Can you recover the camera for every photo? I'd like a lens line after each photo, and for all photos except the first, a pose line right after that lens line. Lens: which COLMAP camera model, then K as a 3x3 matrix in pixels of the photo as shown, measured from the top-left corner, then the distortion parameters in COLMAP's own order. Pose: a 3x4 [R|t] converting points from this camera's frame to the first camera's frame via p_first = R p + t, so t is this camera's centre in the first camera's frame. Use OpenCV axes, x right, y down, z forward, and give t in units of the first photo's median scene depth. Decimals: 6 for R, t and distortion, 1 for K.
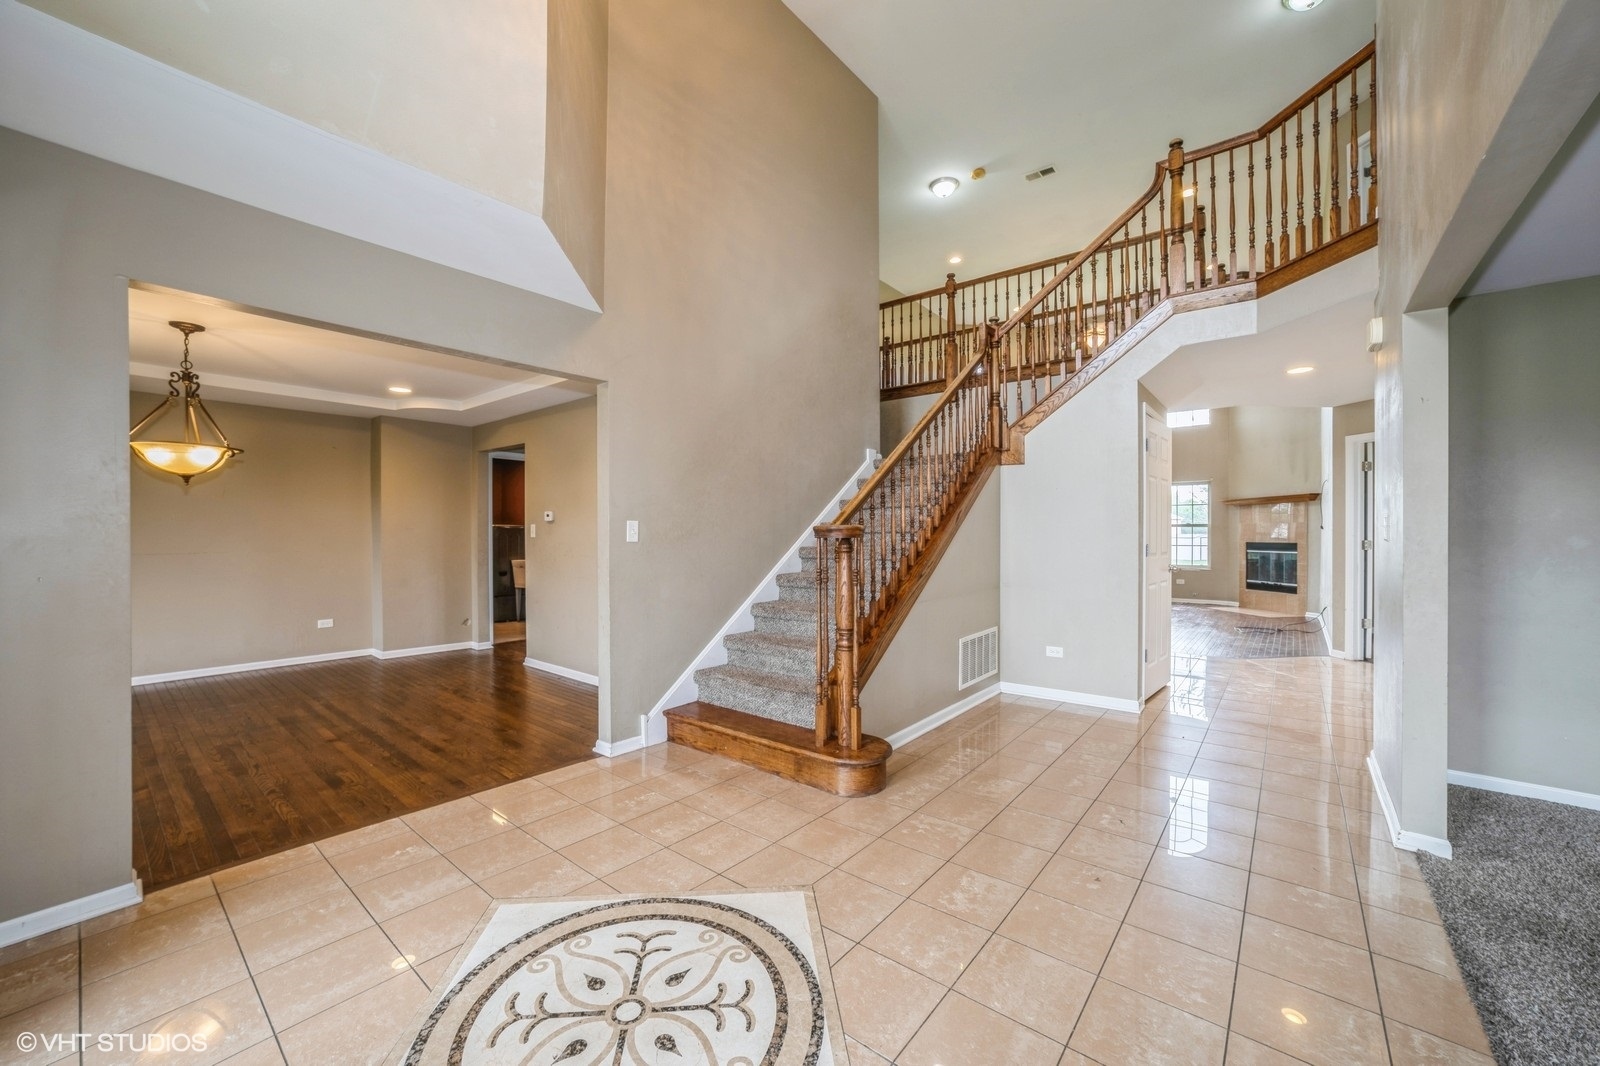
lens RADIAL K [[618.8, 0, 803.8], [0, 618.8, 531.2], [0, 0, 1]] dist [-0.050276, 0.017431]
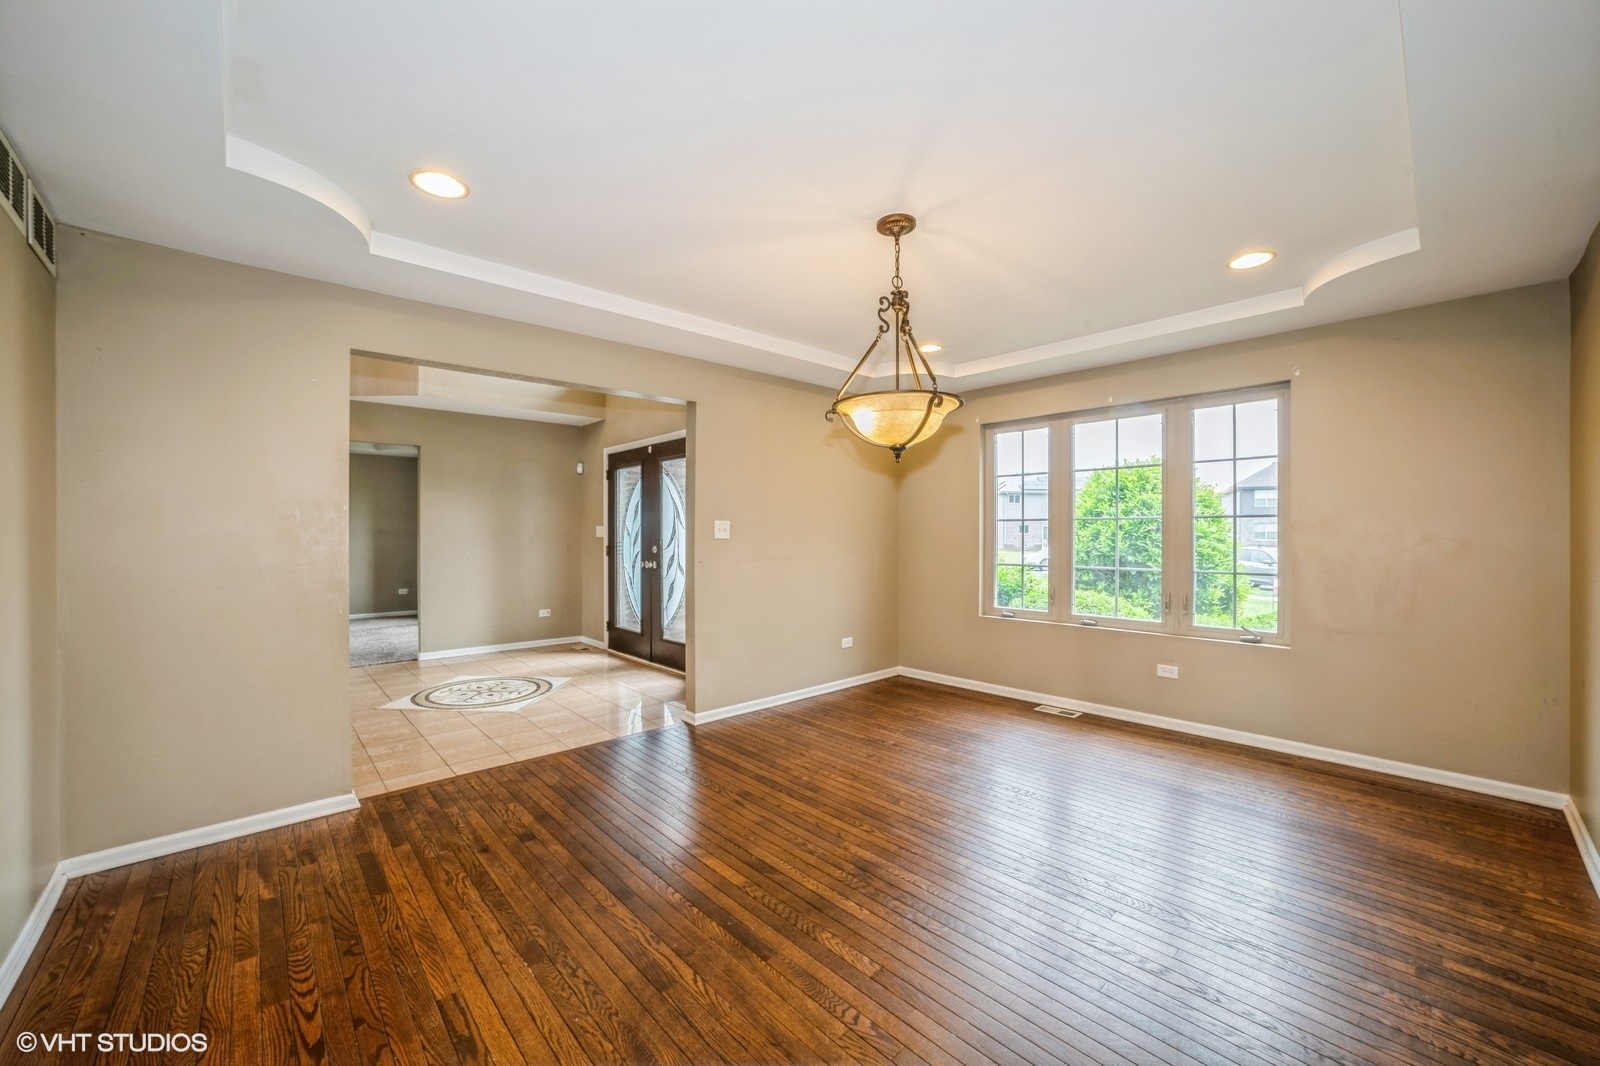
lens RADIAL K [[618.8, 0, 803.8], [0, 618.8, 531.2], [0, 0, 1]] dist [-0.050276, 0.017431]
pose [[-0.990164, 0.002957, 0.139879, -1.241168], [0.002594, 0.999993, -0.002777, 0.002240], [-0.139886, -0.002387, -0.990165, 2.048560]]
